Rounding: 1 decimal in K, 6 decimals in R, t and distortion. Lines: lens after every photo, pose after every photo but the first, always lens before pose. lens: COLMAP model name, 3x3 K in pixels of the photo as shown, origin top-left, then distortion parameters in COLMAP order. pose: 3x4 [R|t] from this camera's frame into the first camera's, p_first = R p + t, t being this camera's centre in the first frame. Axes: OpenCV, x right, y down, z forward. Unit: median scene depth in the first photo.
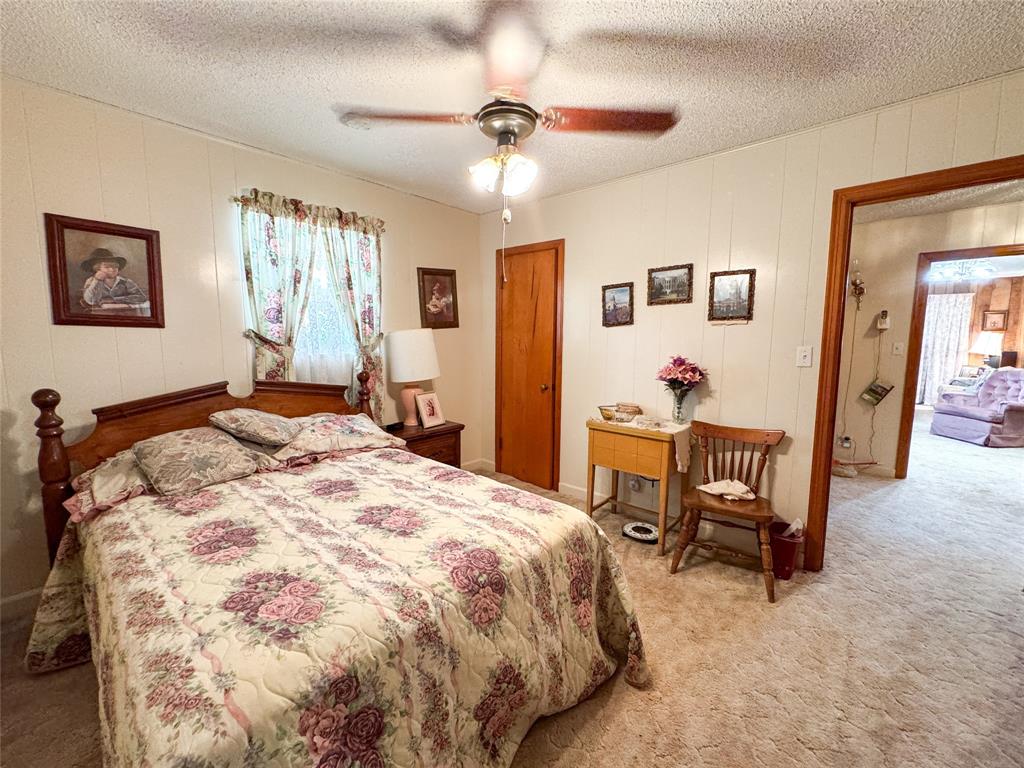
lens RADIAL K [[414.5, 0, 512.0], [0, 414.5, 384.0], [0, 0, 1]] dist [-0.002647, -0.000385]
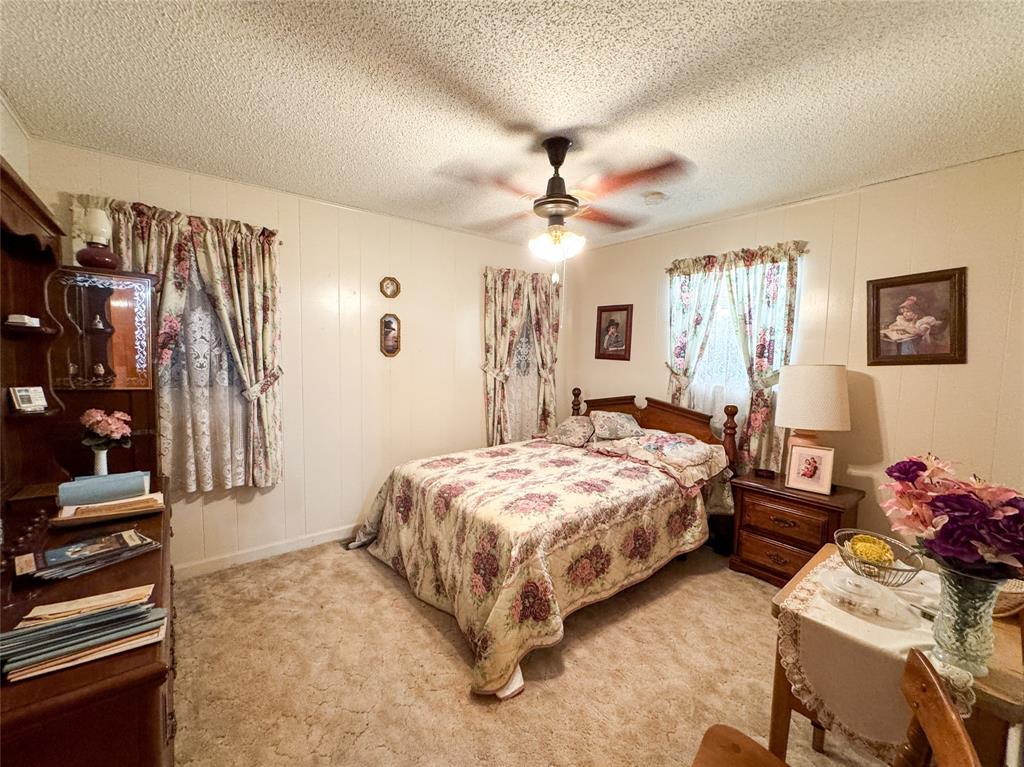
lens RADIAL K [[409.3, 0, 512.0], [0, 409.3, 383.5], [0, 0, 1]] dist [-0.010935, 0.000302]
pose [[-0.131862, 0.058405, -0.989546, 0.775005], [-0.140884, 0.987025, 0.077030, -0.095147], [0.981205, 0.149568, -0.121923, 0.674637]]
